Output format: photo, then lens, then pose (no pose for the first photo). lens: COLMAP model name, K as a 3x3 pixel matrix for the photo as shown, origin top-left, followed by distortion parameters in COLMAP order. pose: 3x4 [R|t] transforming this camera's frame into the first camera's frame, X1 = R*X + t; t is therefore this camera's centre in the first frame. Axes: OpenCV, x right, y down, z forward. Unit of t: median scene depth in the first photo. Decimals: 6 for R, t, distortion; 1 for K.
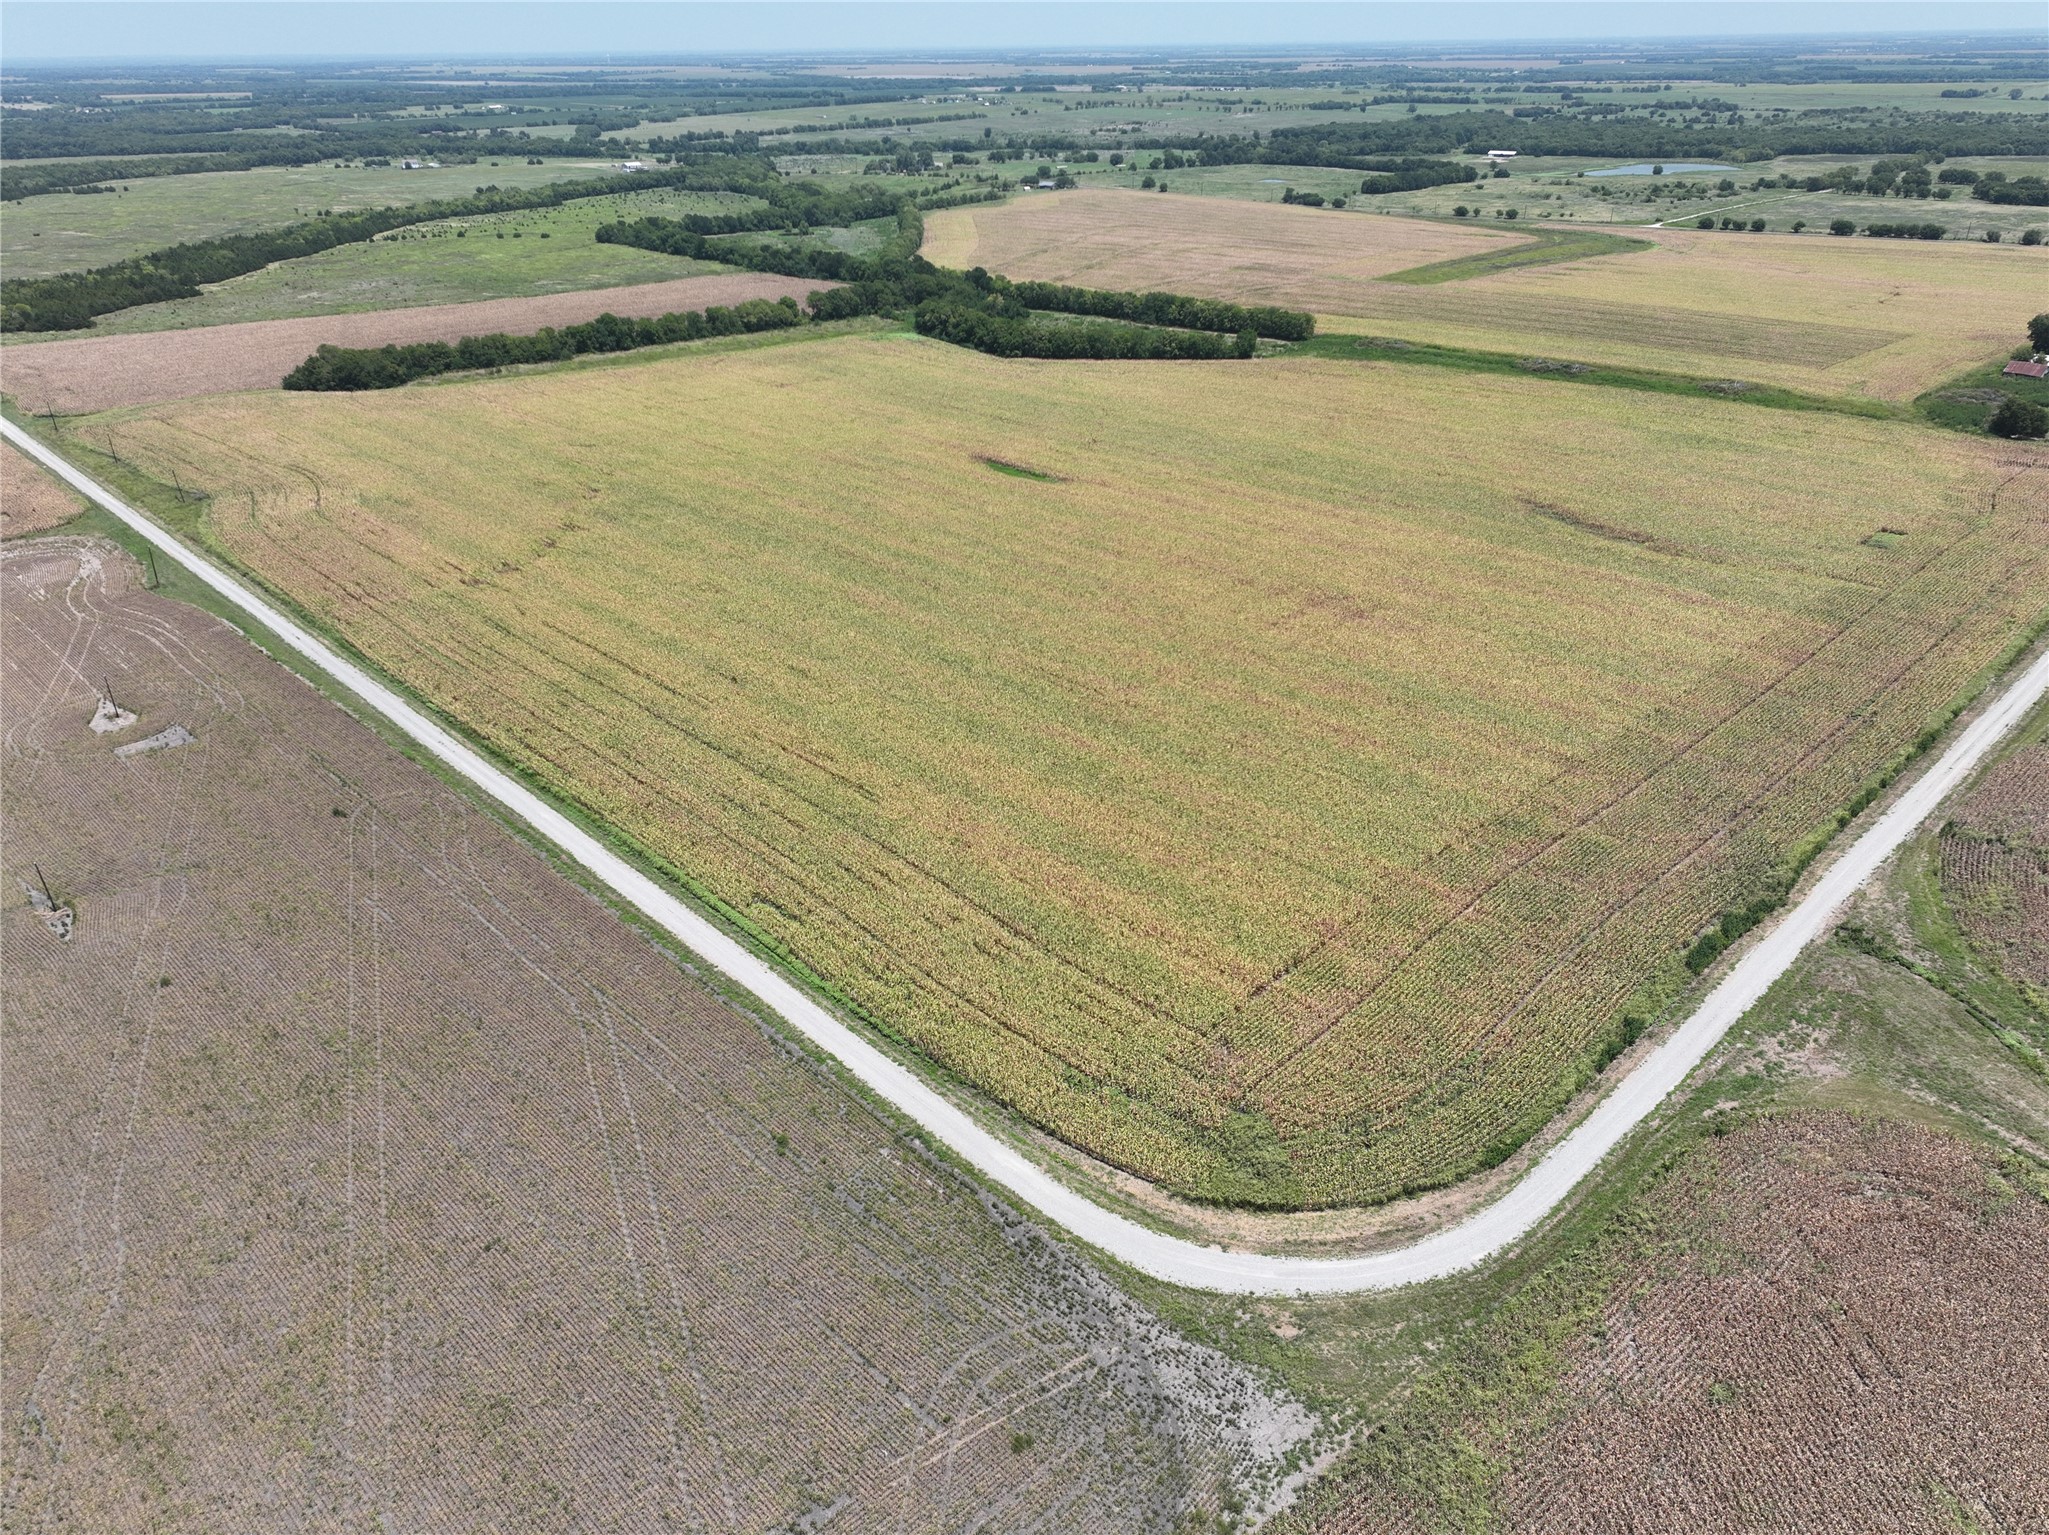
lens RADIAL K [[1447.3, 0, 1026.9], [0, 1447.3, 767.9], [0, 0, 1]] dist [0.001523, 0.012870]
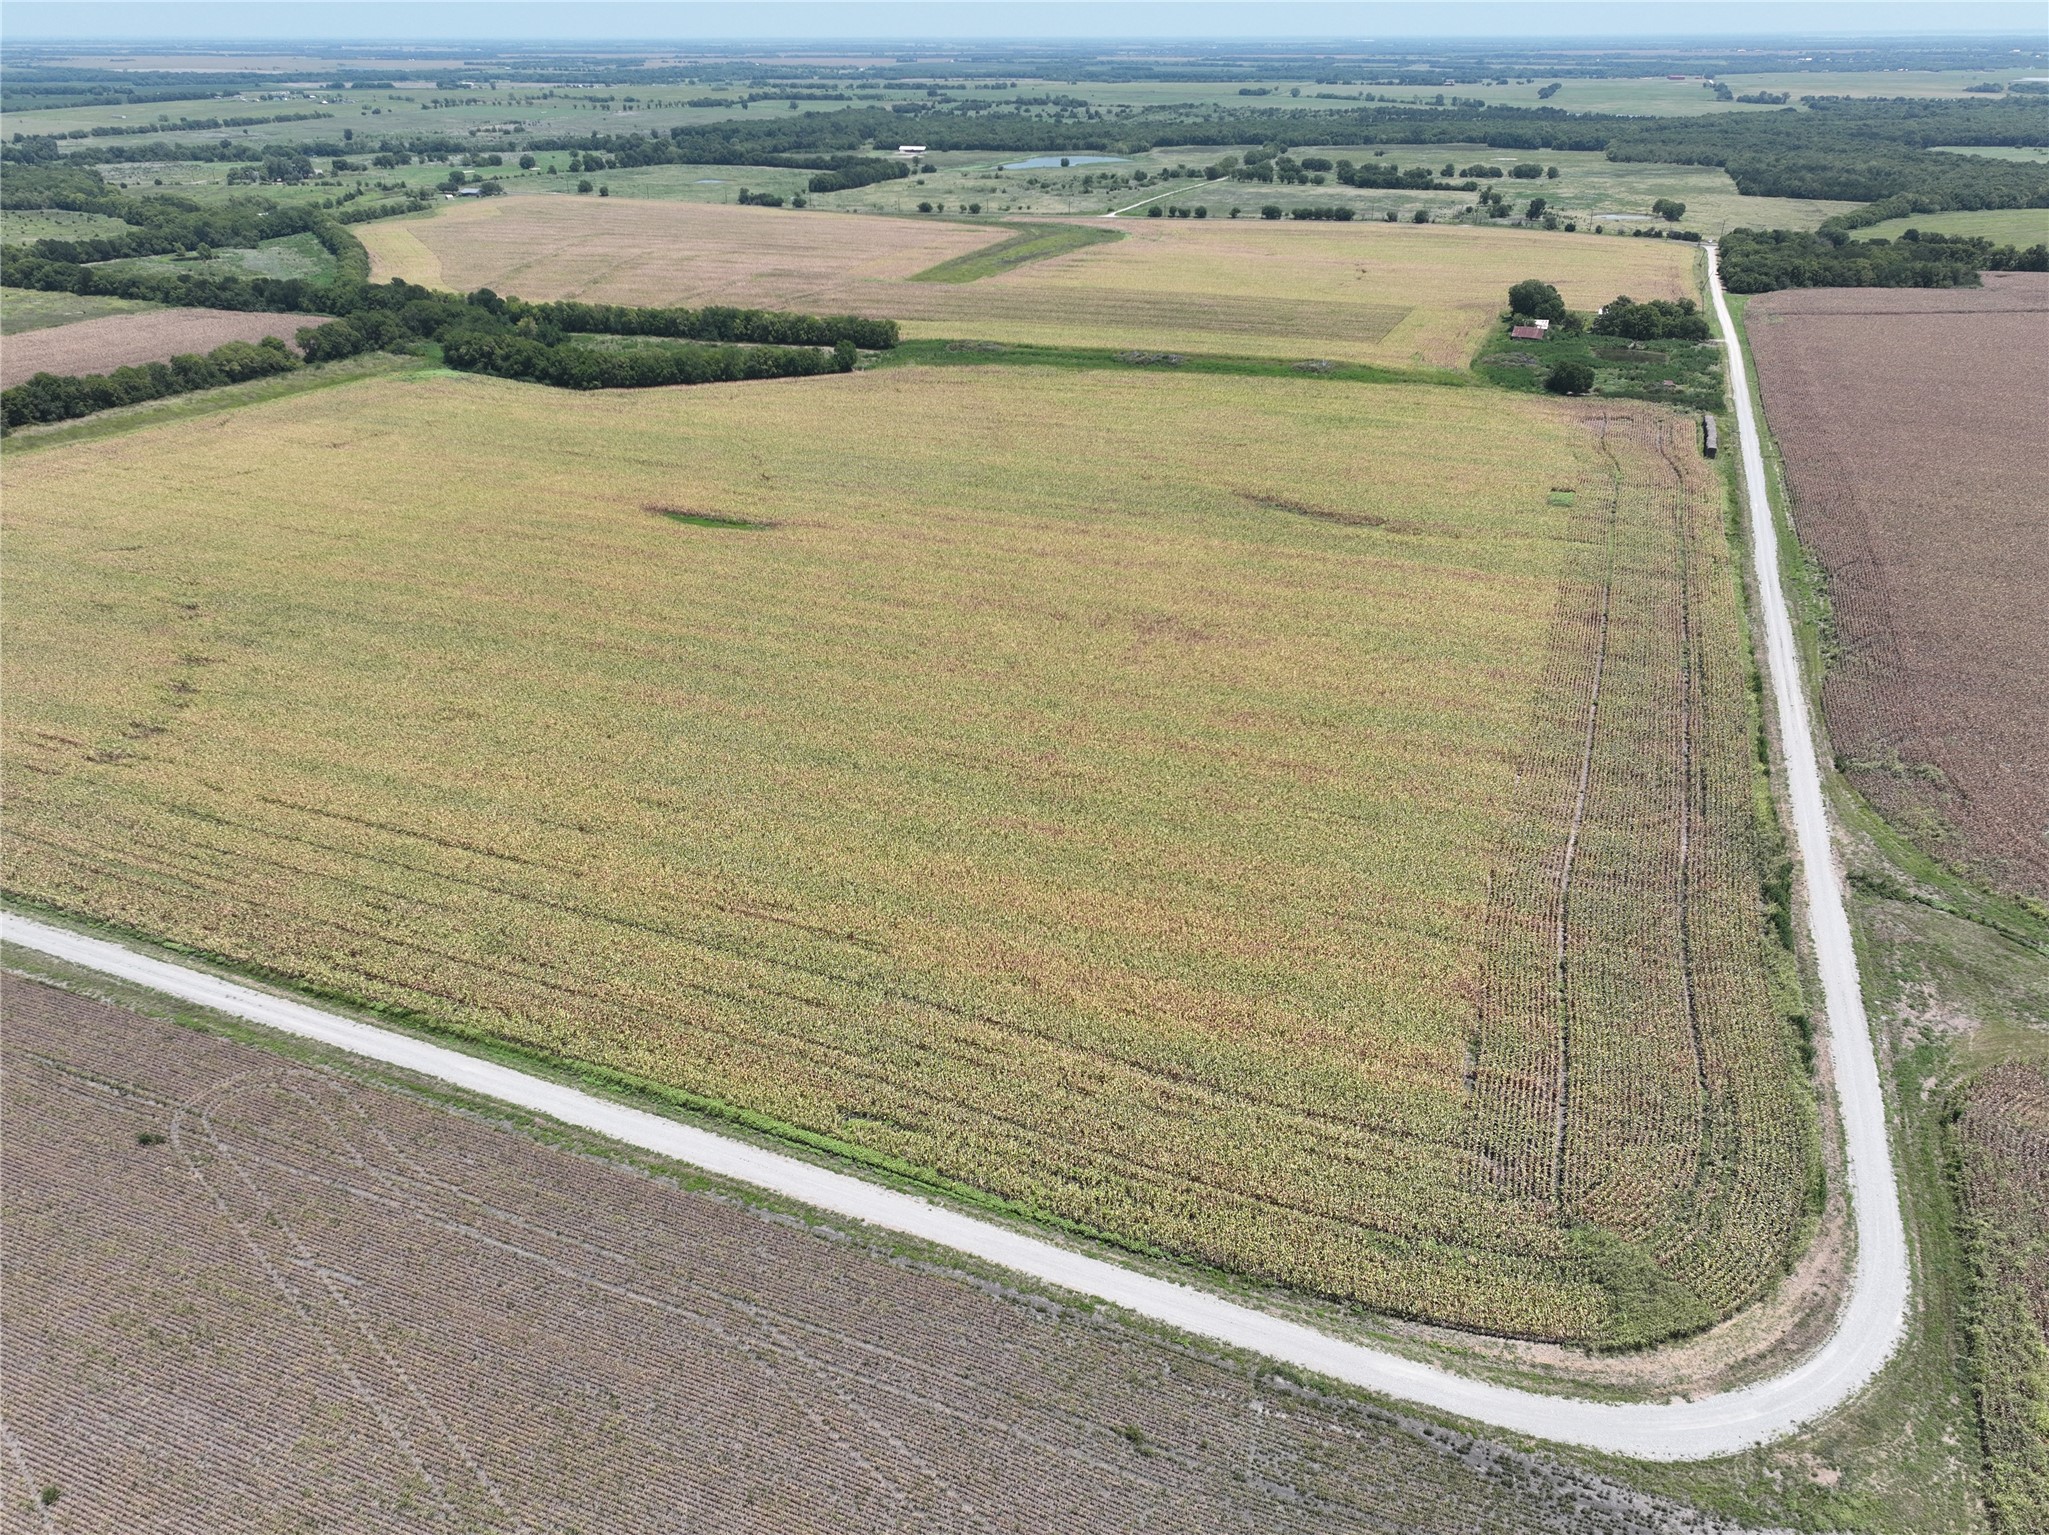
lens RADIAL K [[1447.3, 0, 1026.9], [0, 1447.3, 767.9], [0, 0, 1]] dist [0.001523, 0.012870]
pose [[0.915222, -0.173590, 0.363643, -0.143804], [0.172895, 0.984327, 0.034740, -0.043694], [-0.363974, 0.031077, 0.930891, 0.090410]]
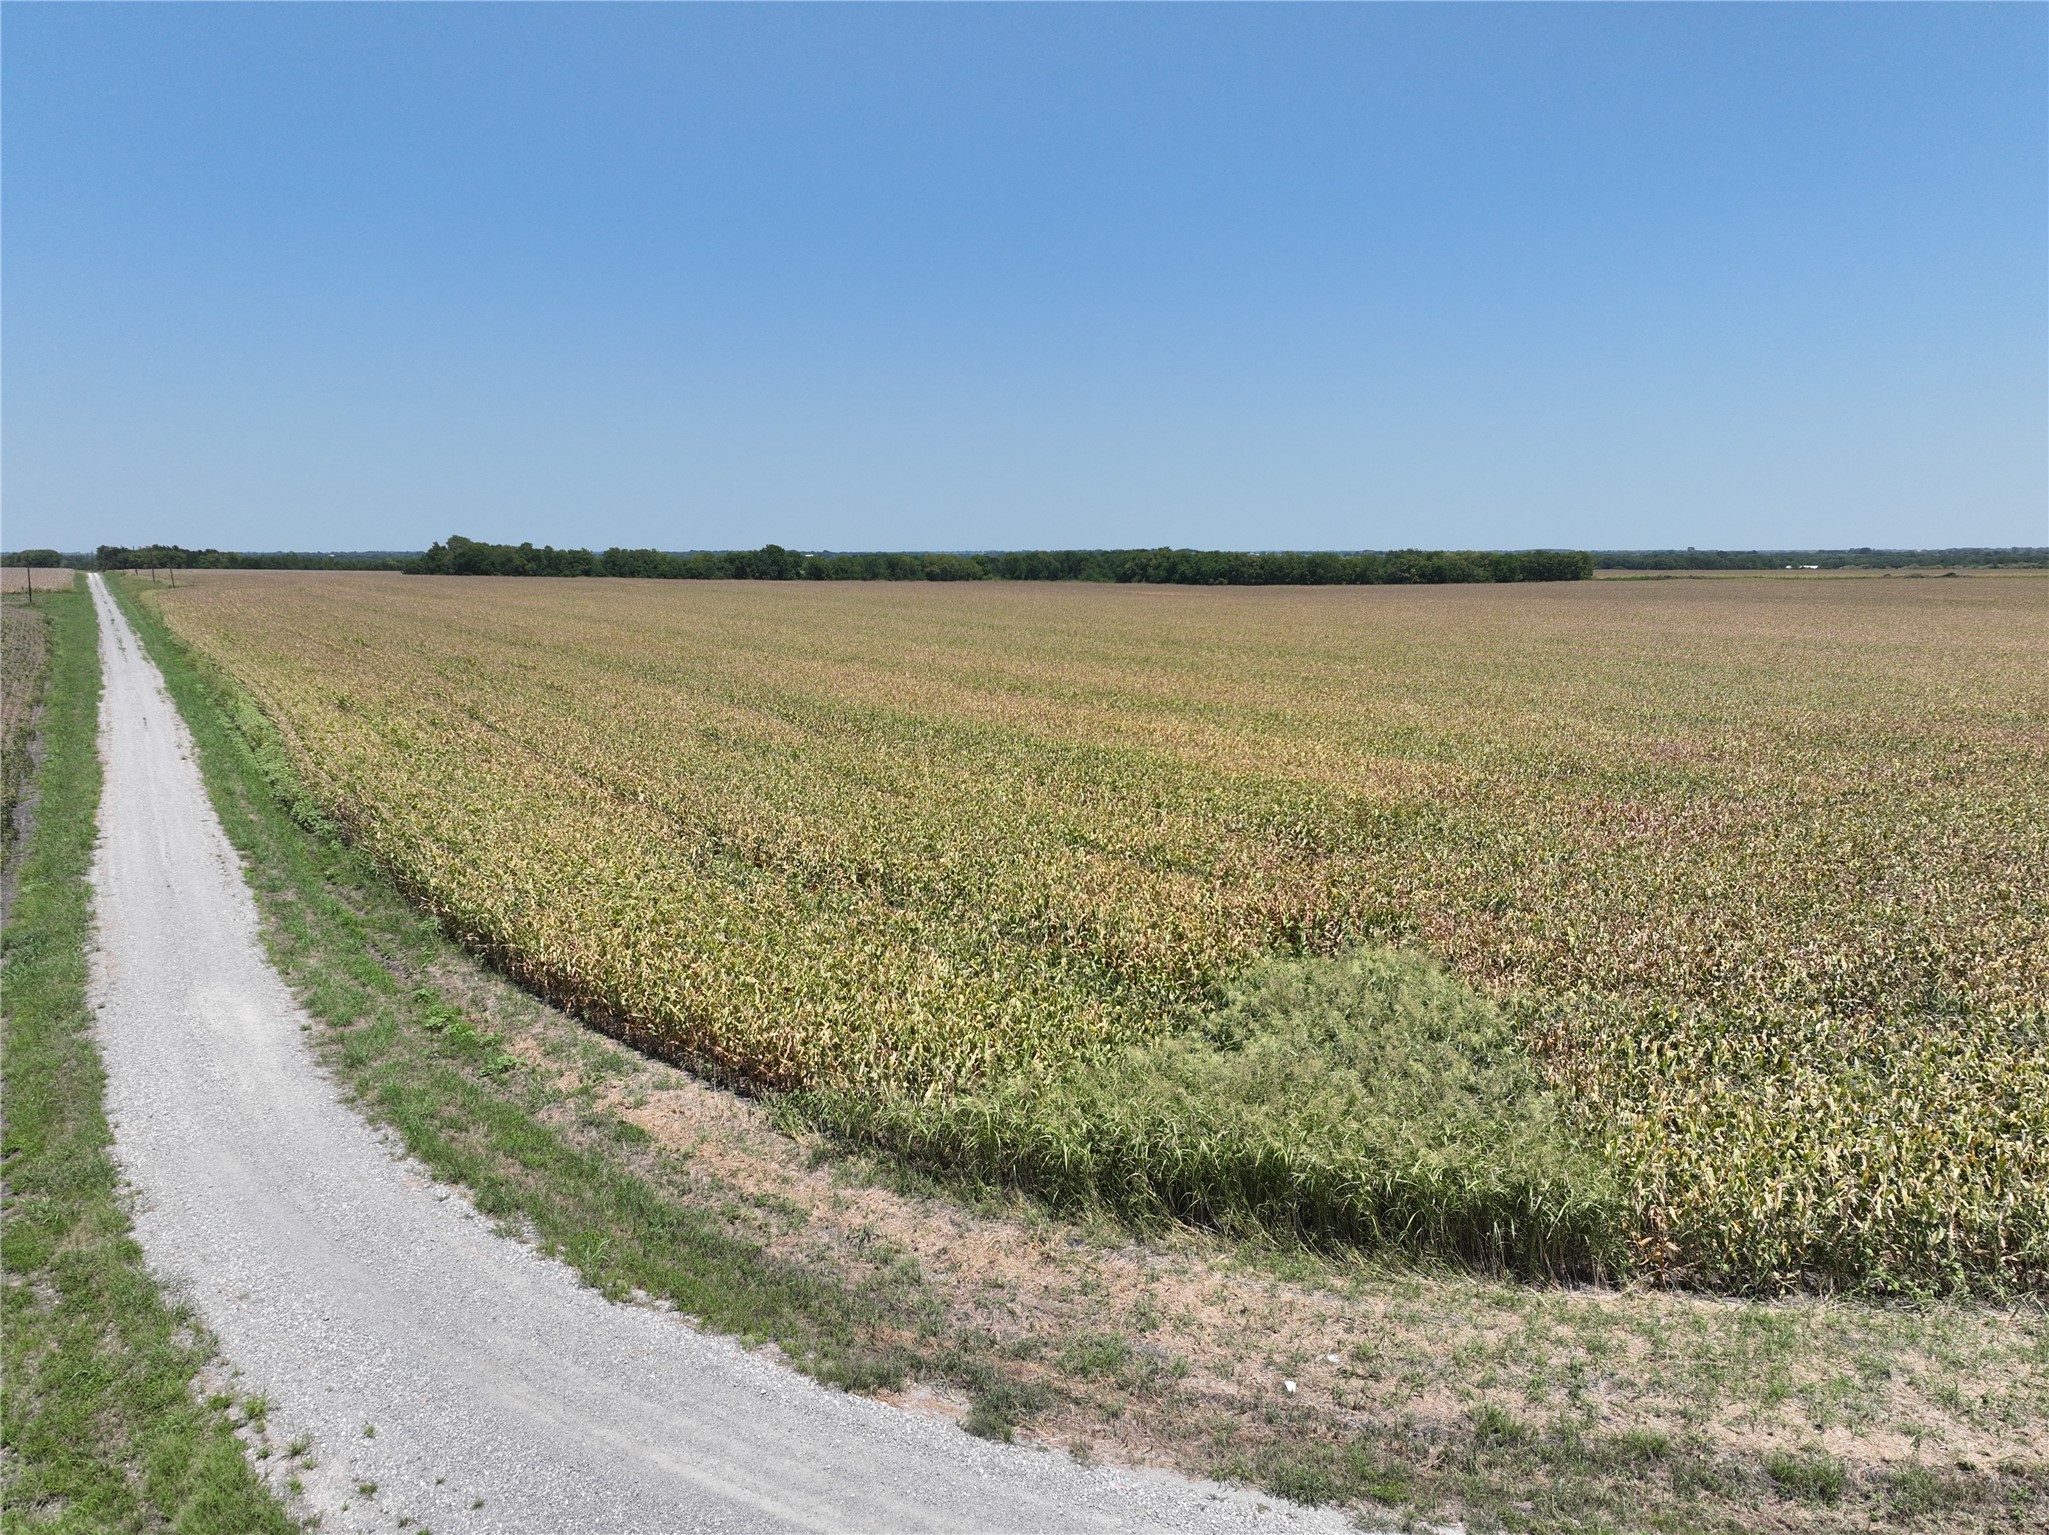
lens RADIAL K [[1447.3, 0, 1026.9], [0, 1447.3, 767.9], [0, 0, 1]] dist [0.001523, 0.012870]
pose [[0.981804, 0.037520, -0.186153, 0.047407], [-0.093651, 0.948452, -0.302768, 0.092770], [0.165197, 0.314692, 0.934708, 0.252269]]
